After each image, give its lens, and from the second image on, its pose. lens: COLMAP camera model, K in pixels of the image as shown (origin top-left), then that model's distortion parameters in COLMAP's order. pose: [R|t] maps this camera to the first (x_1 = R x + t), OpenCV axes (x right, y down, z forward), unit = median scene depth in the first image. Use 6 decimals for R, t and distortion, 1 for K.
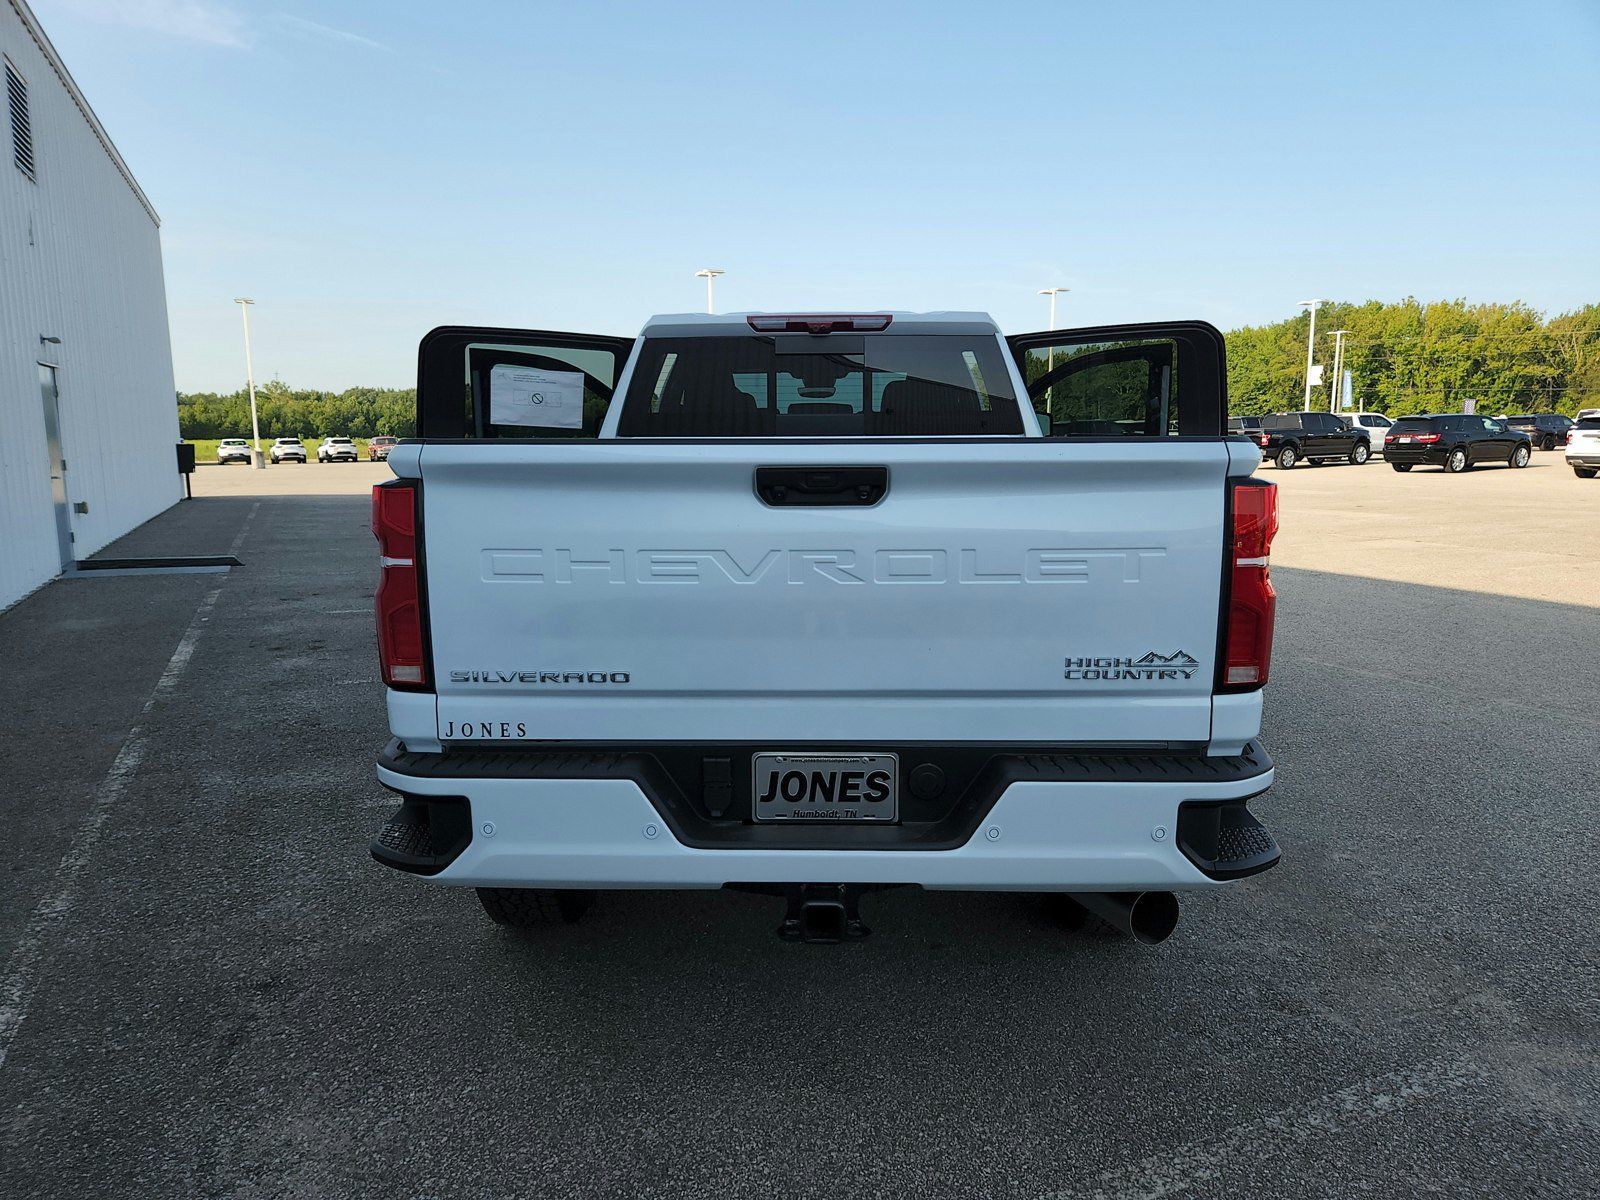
lens RADIAL K [[1071.1, 0, 799.6], [0, 1071.1, 600.8], [0, 0, 1]] dist [0.063141, -0.048506]
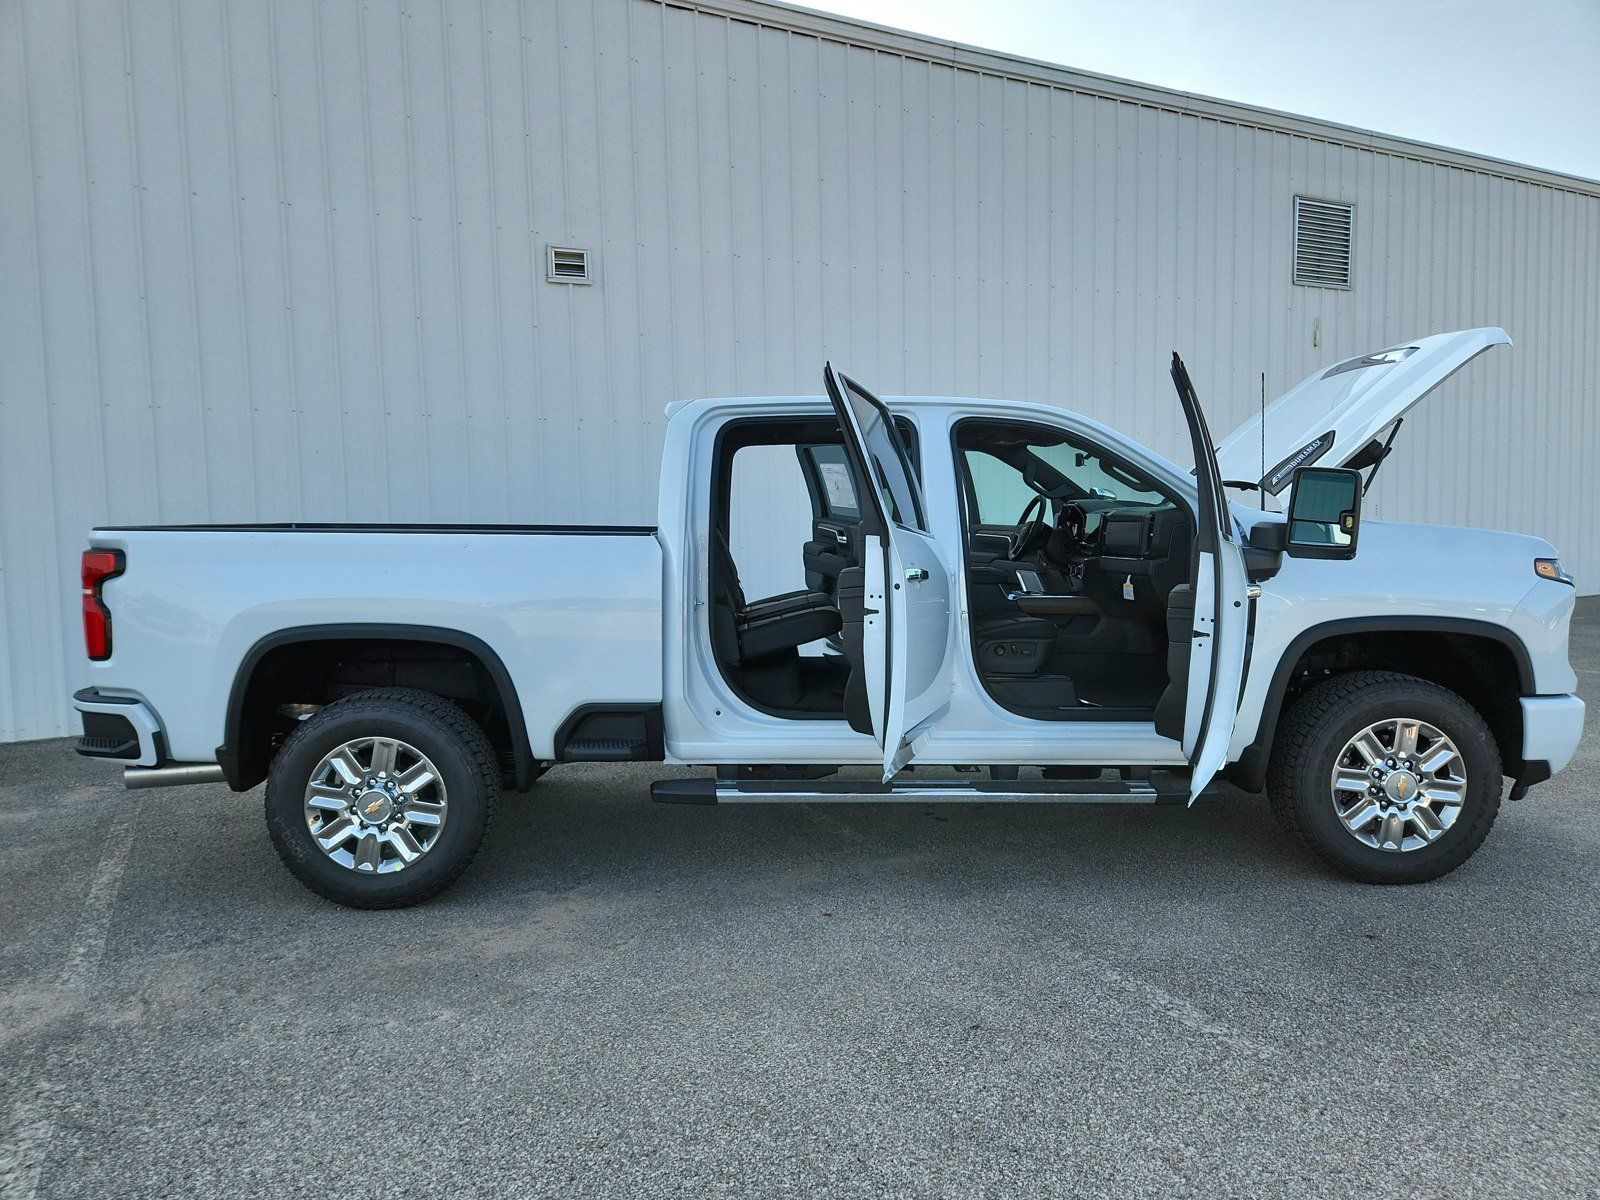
lens RADIAL K [[1071.1, 0, 797.3], [0, 1071.1, 596.1], [0, 0, 1]] dist [0.063141, -0.048506]
pose [[0.045682, 0.080962, -0.995670, 2.355488], [-0.138871, 0.987547, 0.073930, -0.337698], [0.989256, 0.134892, 0.056357, 2.085281]]
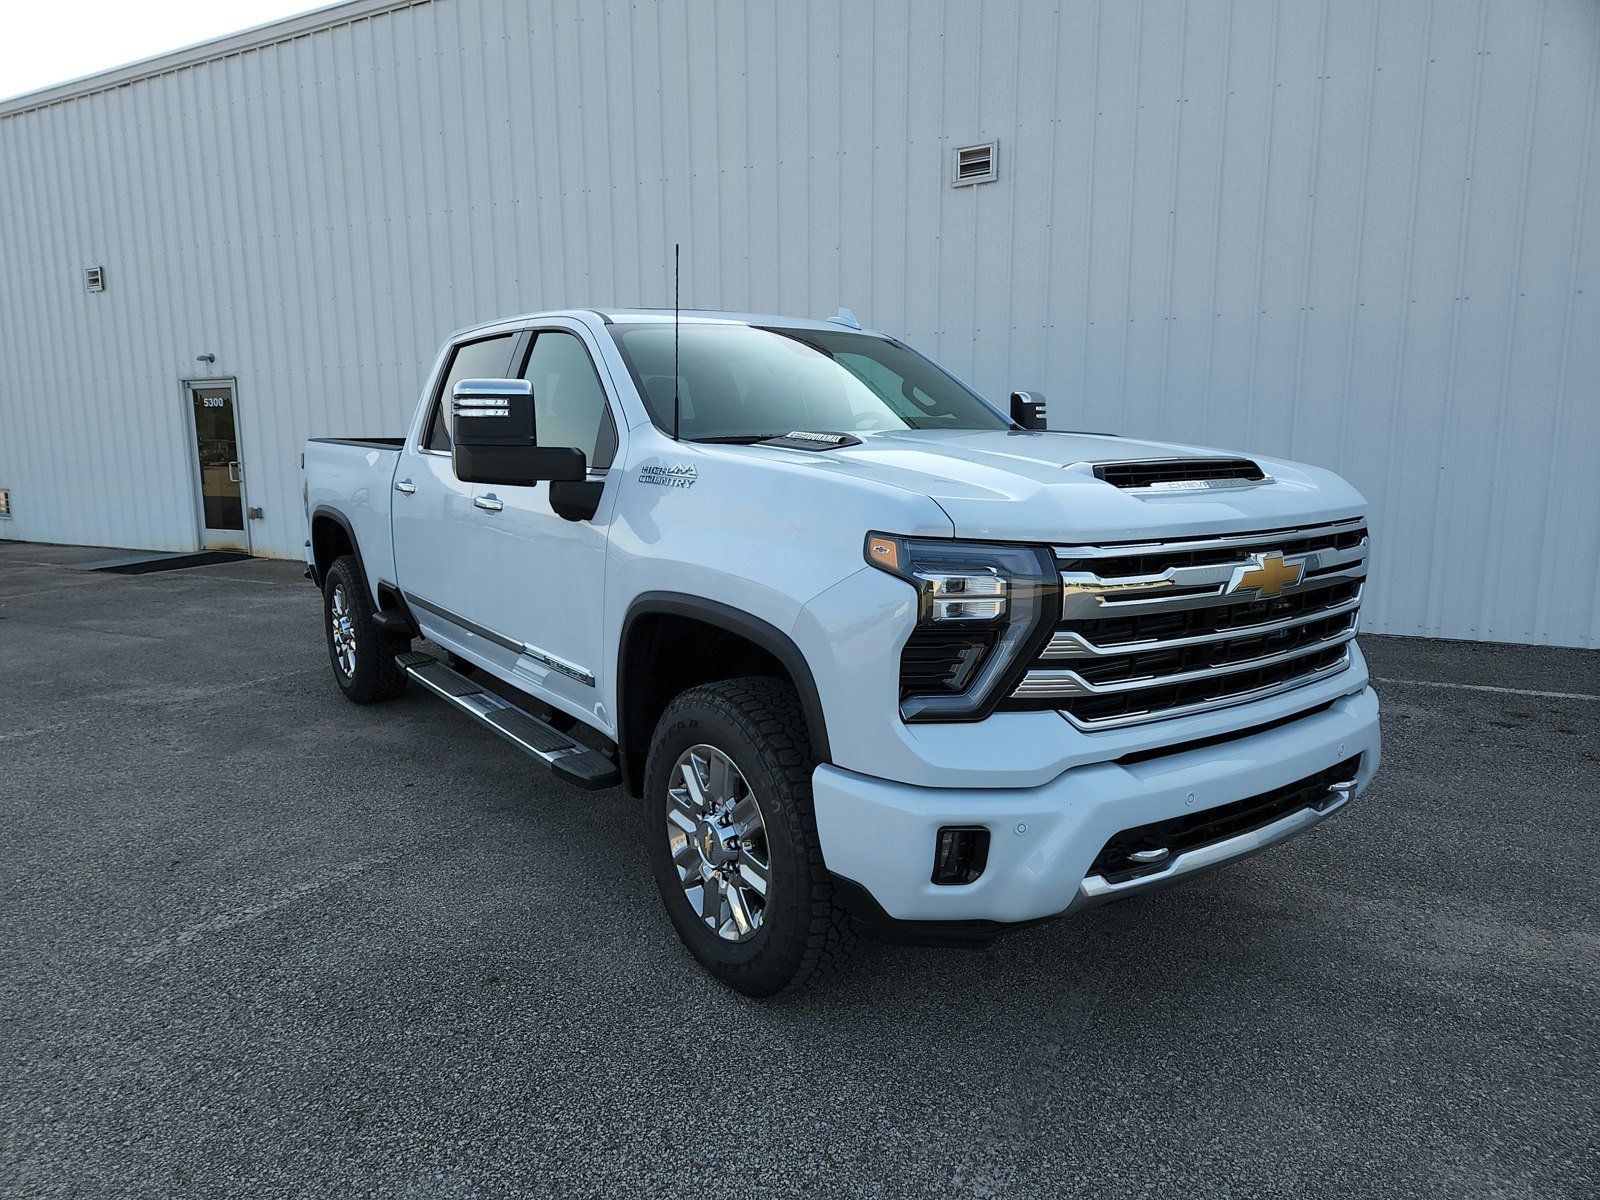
lens RADIAL K [[1071.1, 0, 784.0], [0, 1071.1, 603.0], [0, 0, 1]] dist [0.063141, -0.048506]
pose [[-0.807423, 0.104299, -0.580681, 1.169754], [-0.077108, 0.957151, 0.279136, -0.666680], [0.584913, 0.270156, -0.764783, 4.280514]]
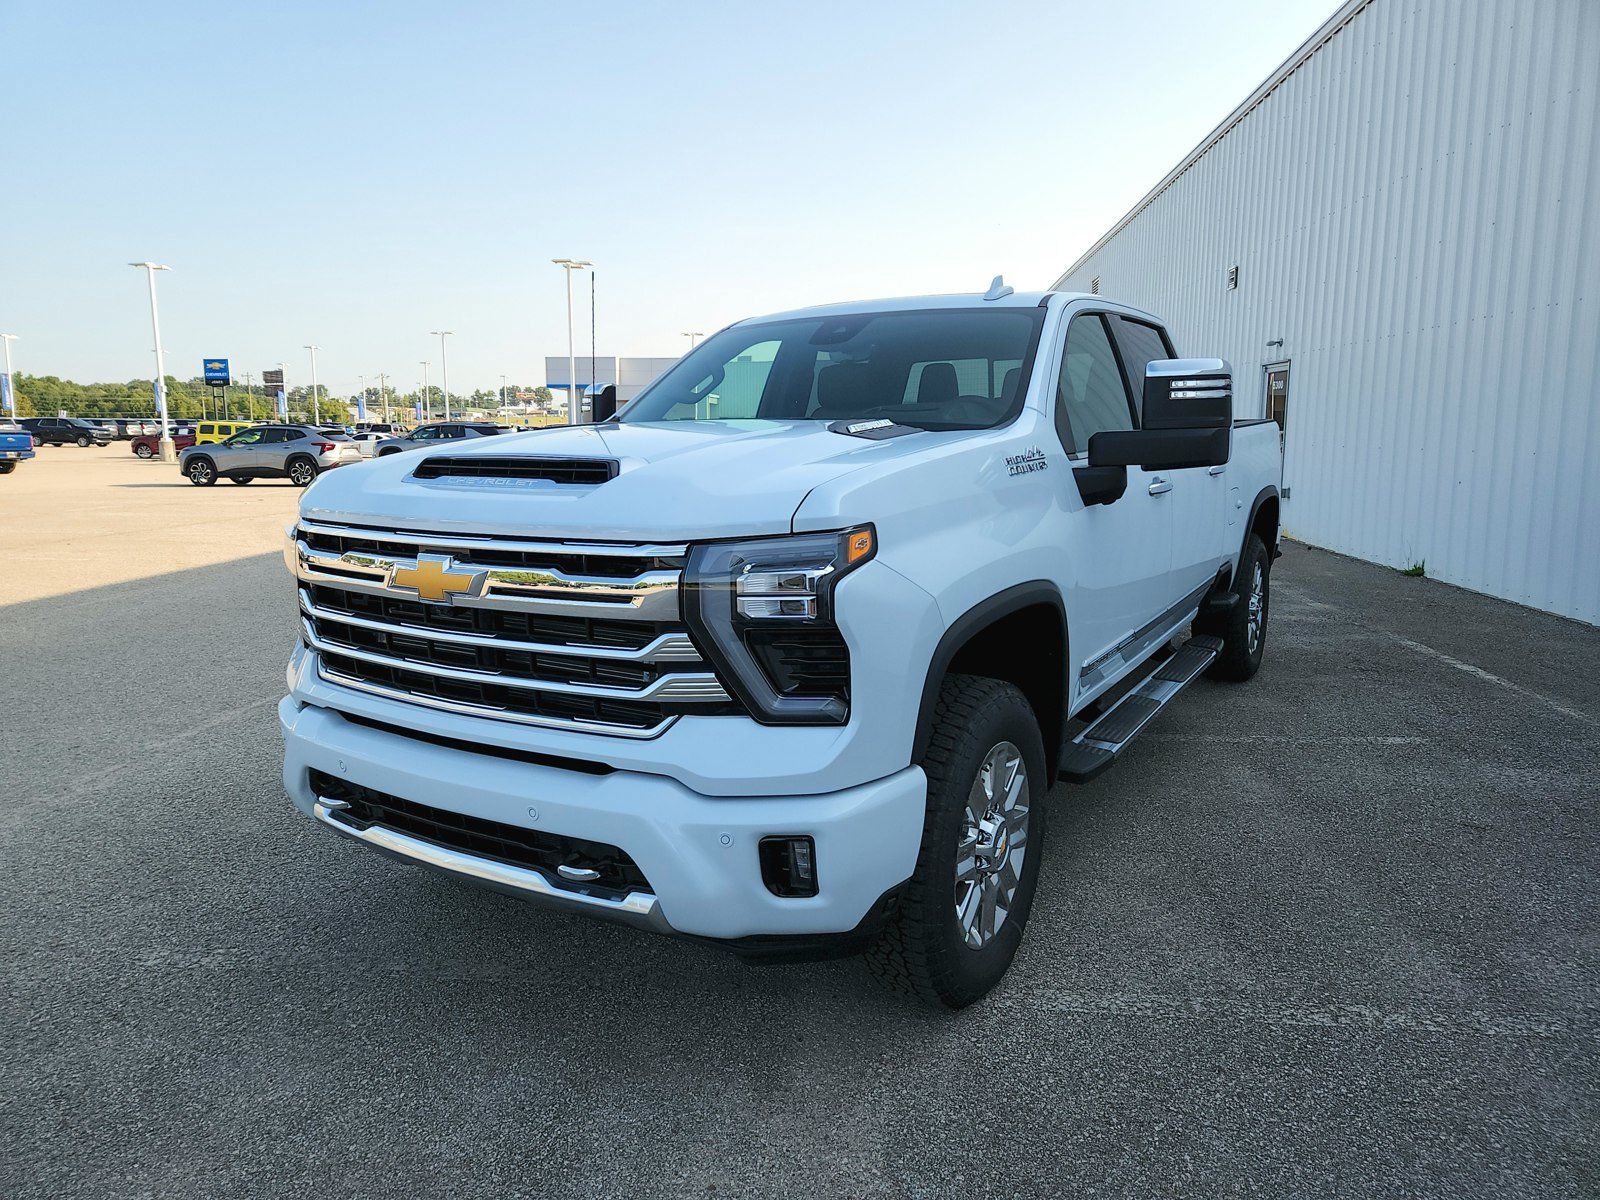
lens RADIAL K [[1071.1, 0, 778.3], [0, 1071.1, 584.9], [0, 0, 1]] dist [0.063141, -0.048506]
pose [[-0.854178, -0.064261, 0.515995, -0.800341], [0.092425, 0.957770, 0.272278, -0.671370], [-0.511702, 0.280264, -0.812166, 4.399389]]
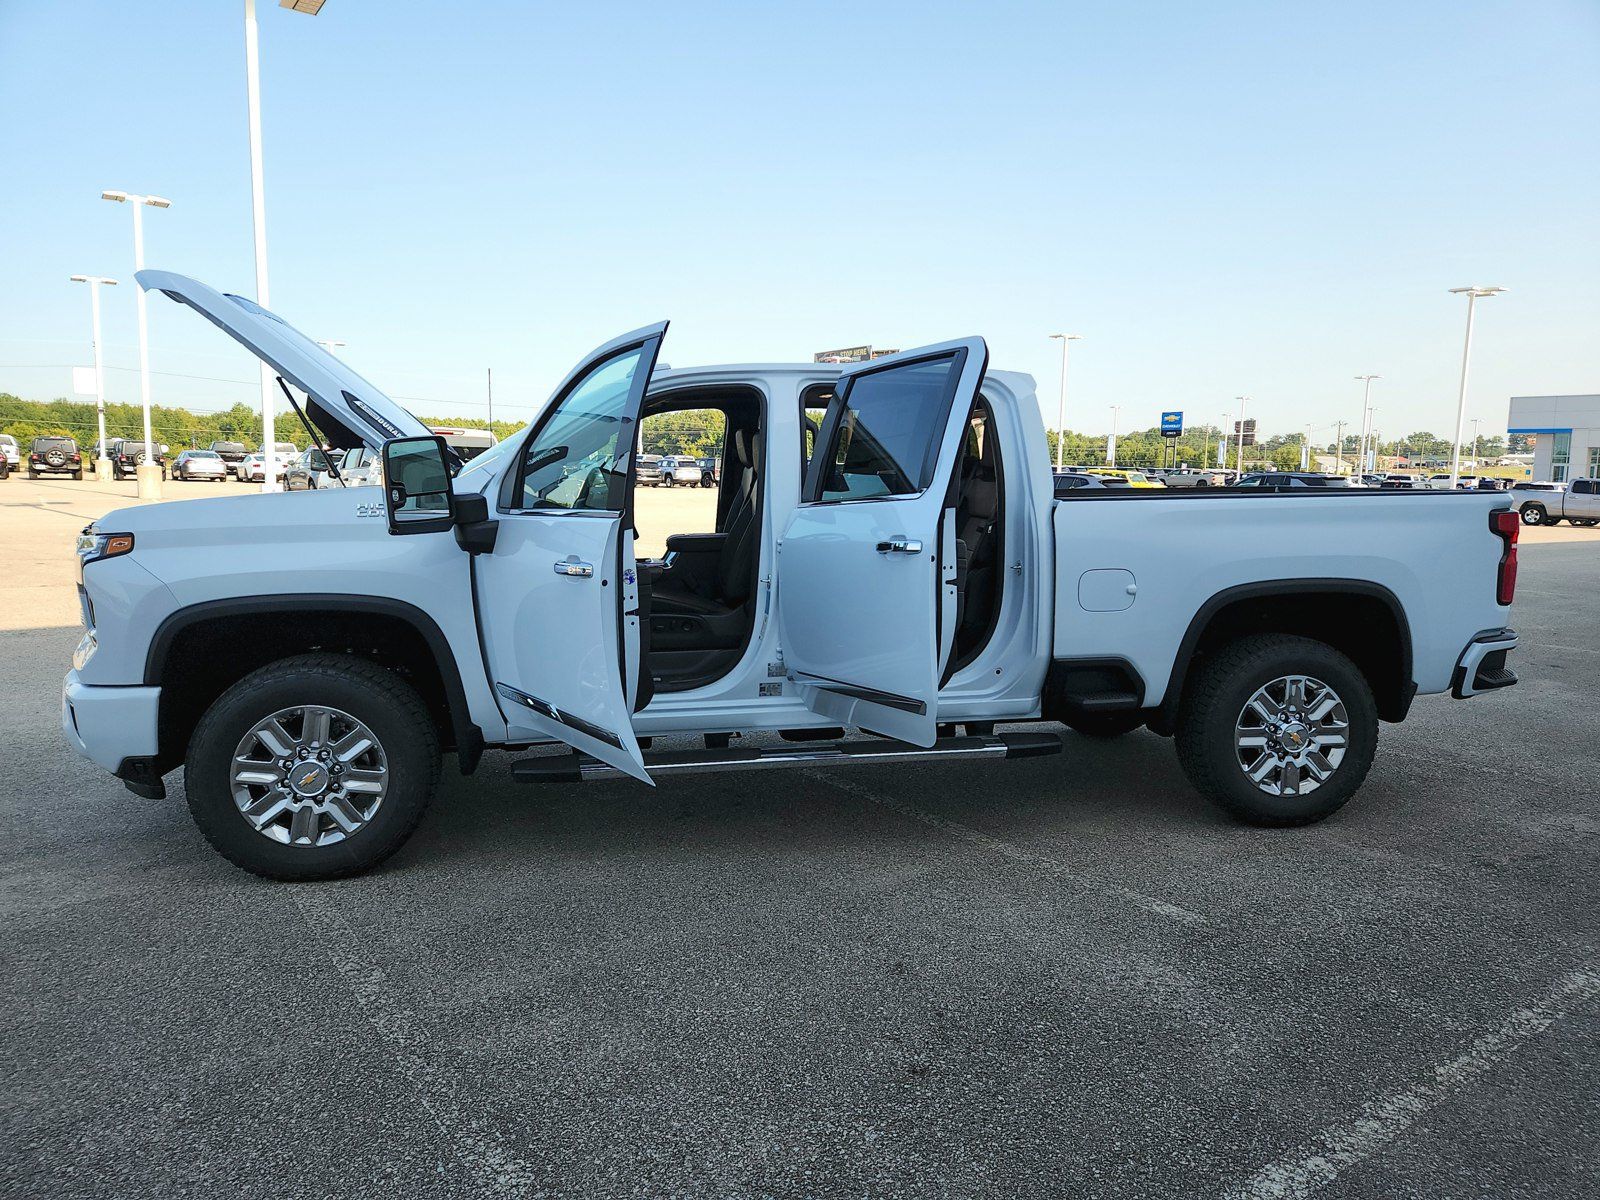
lens RADIAL K [[1071.1, 0, 807.3], [0, 1071.1, 606.4], [0, 0, 1]] dist [0.063141, -0.048506]
pose [[-0.195925, -0.121158, 0.973105, -2.258951], [0.137113, 0.979205, 0.149524, -0.439640], [-0.970986, 0.162721, -0.175238, 2.784247]]
